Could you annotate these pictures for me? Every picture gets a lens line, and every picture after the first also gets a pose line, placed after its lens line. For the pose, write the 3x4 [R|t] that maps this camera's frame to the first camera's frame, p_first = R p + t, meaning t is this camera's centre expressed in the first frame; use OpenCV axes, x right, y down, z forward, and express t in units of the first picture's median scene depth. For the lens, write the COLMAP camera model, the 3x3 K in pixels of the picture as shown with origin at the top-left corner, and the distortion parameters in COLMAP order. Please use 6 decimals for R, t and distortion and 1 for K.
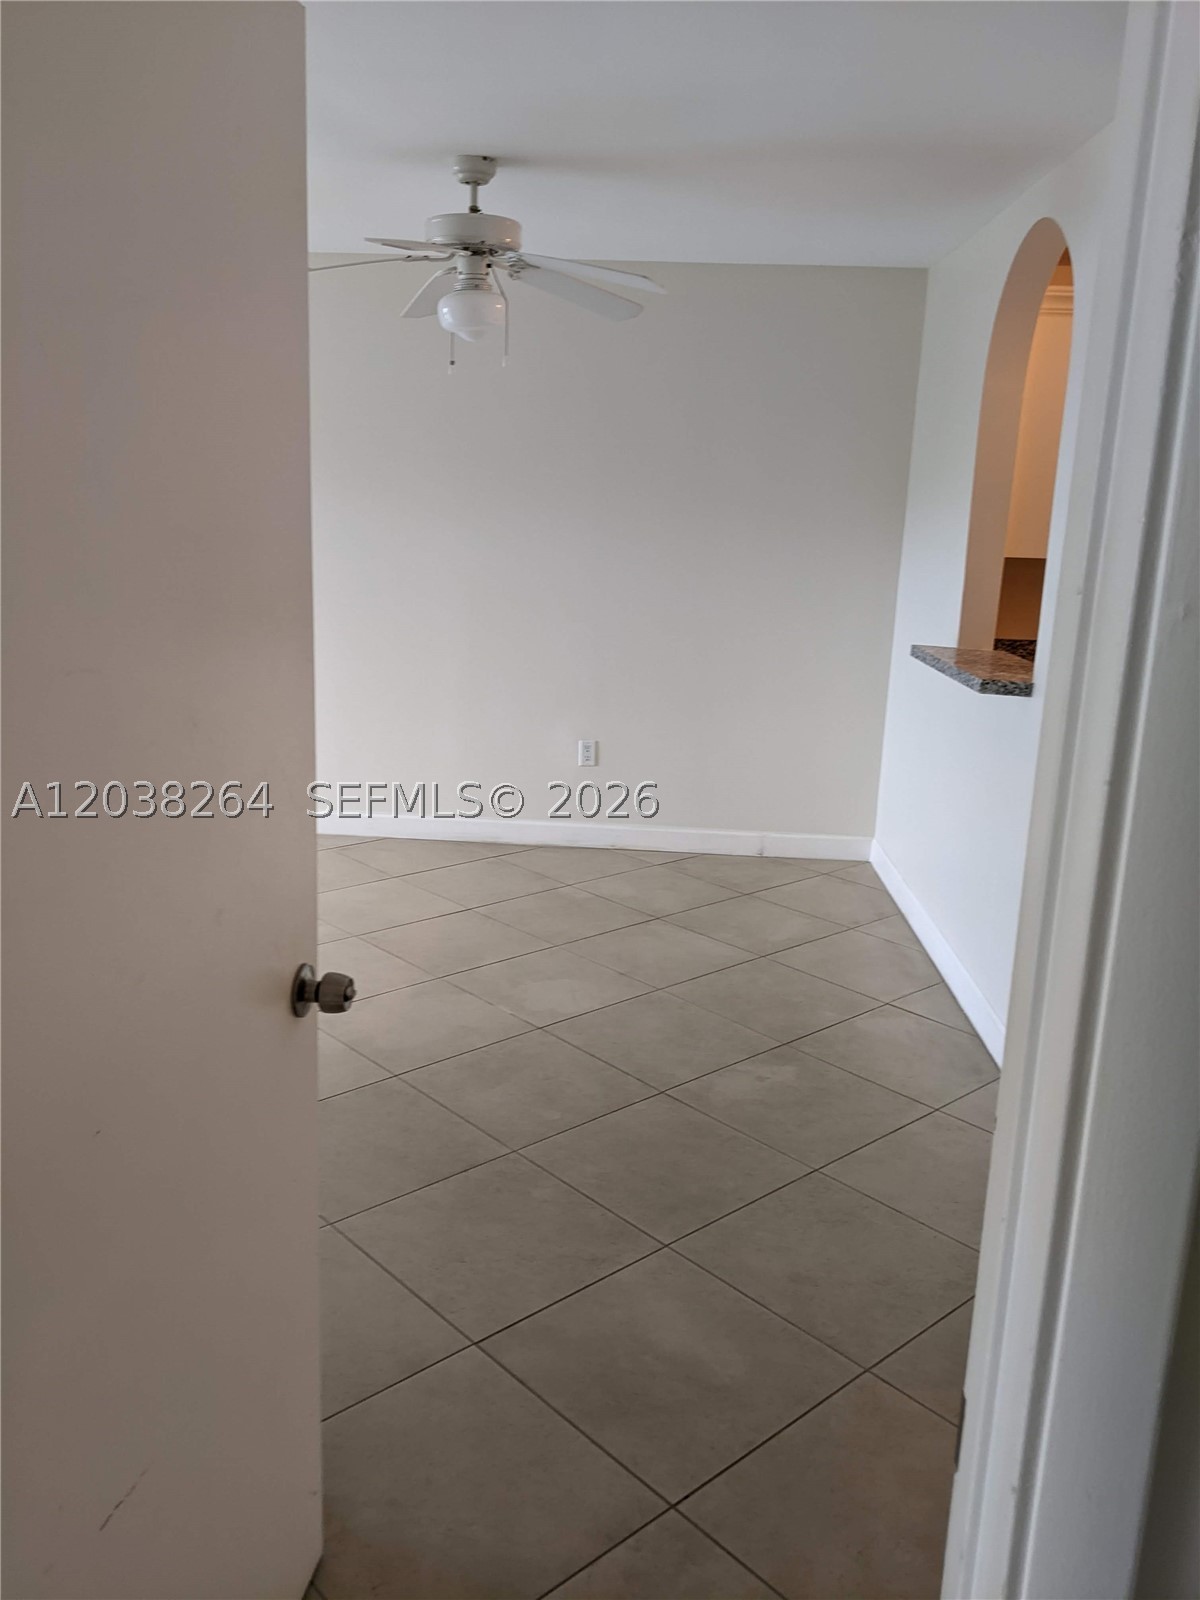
lens RADIAL K [[1270.4, 0, 609.6], [0, 1270.4, 794.0], [0, 0, 1]] dist [0.096788, -0.196952]
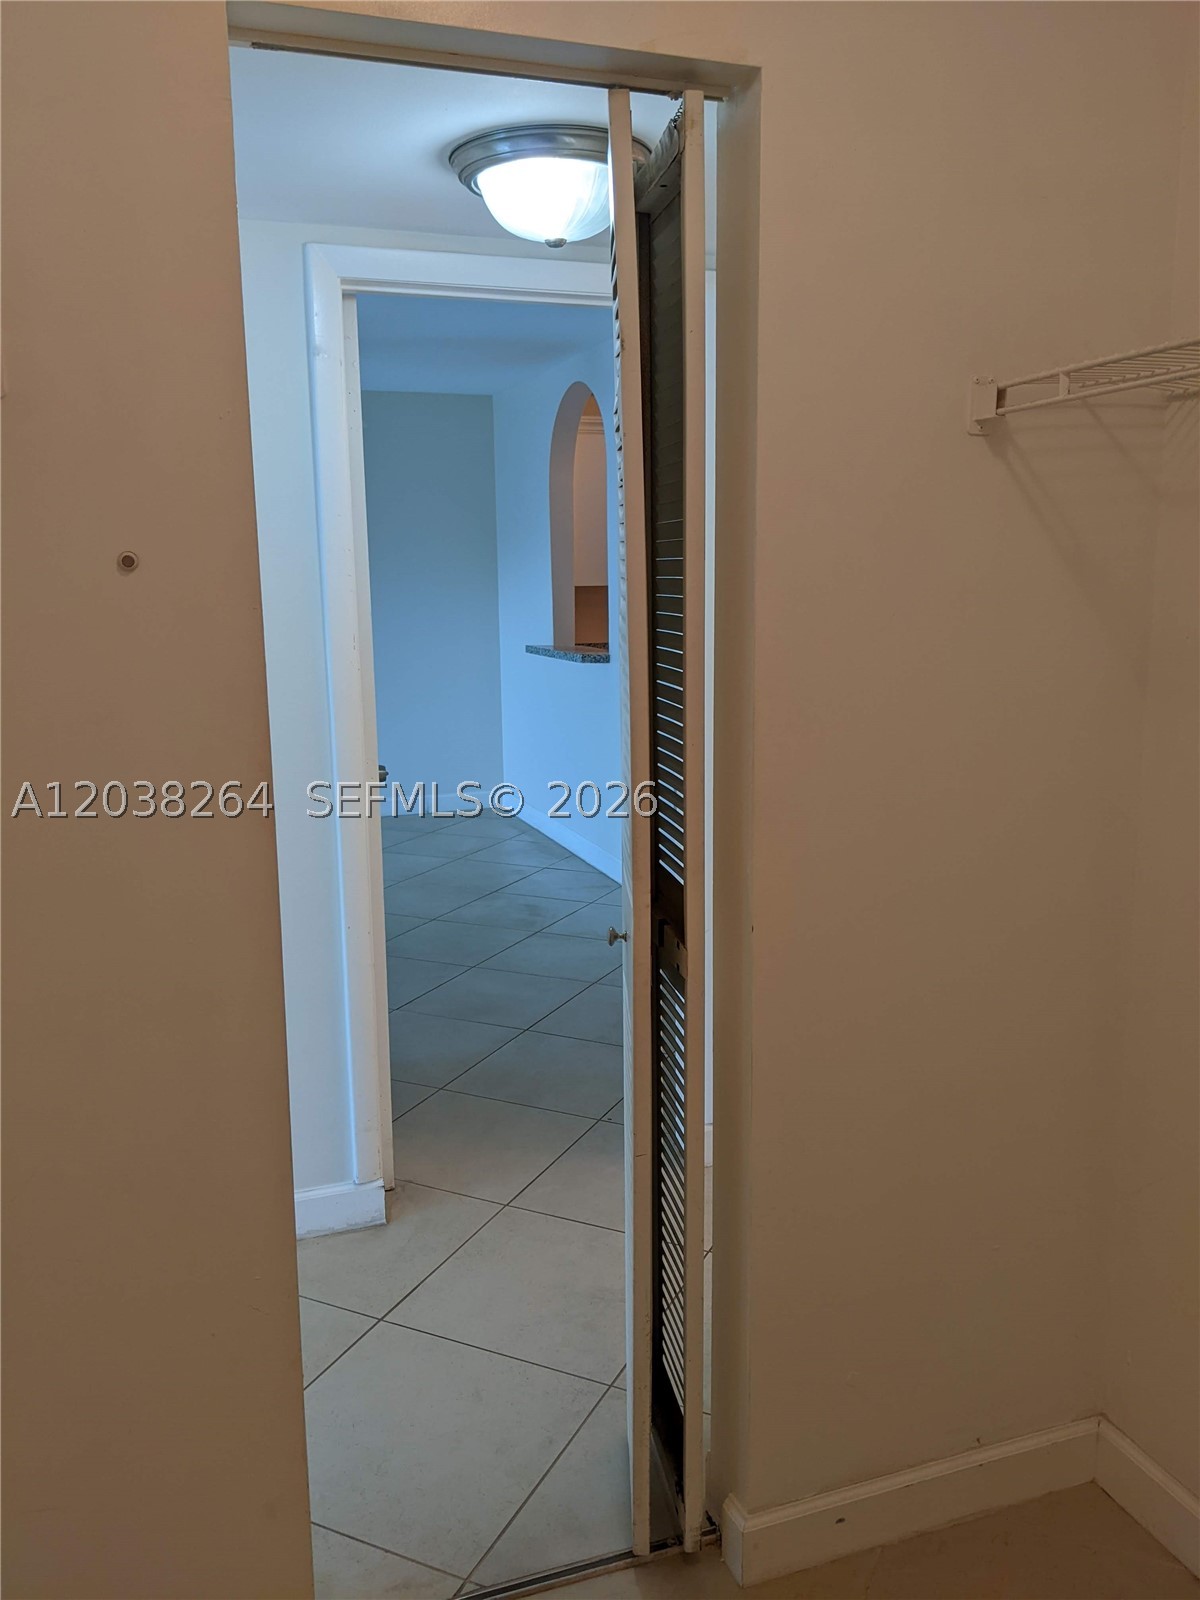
lens RADIAL K [[1270.4, 0, 609.6], [0, 1270.4, 794.0], [0, 0, 1]] dist [0.096788, -0.196952]
pose [[0.932883, -0.109639, 0.343088, -0.219485], [0.123578, 0.992154, -0.018962, 0.104169], [-0.338317, 0.060087, 0.939112, -0.470386]]
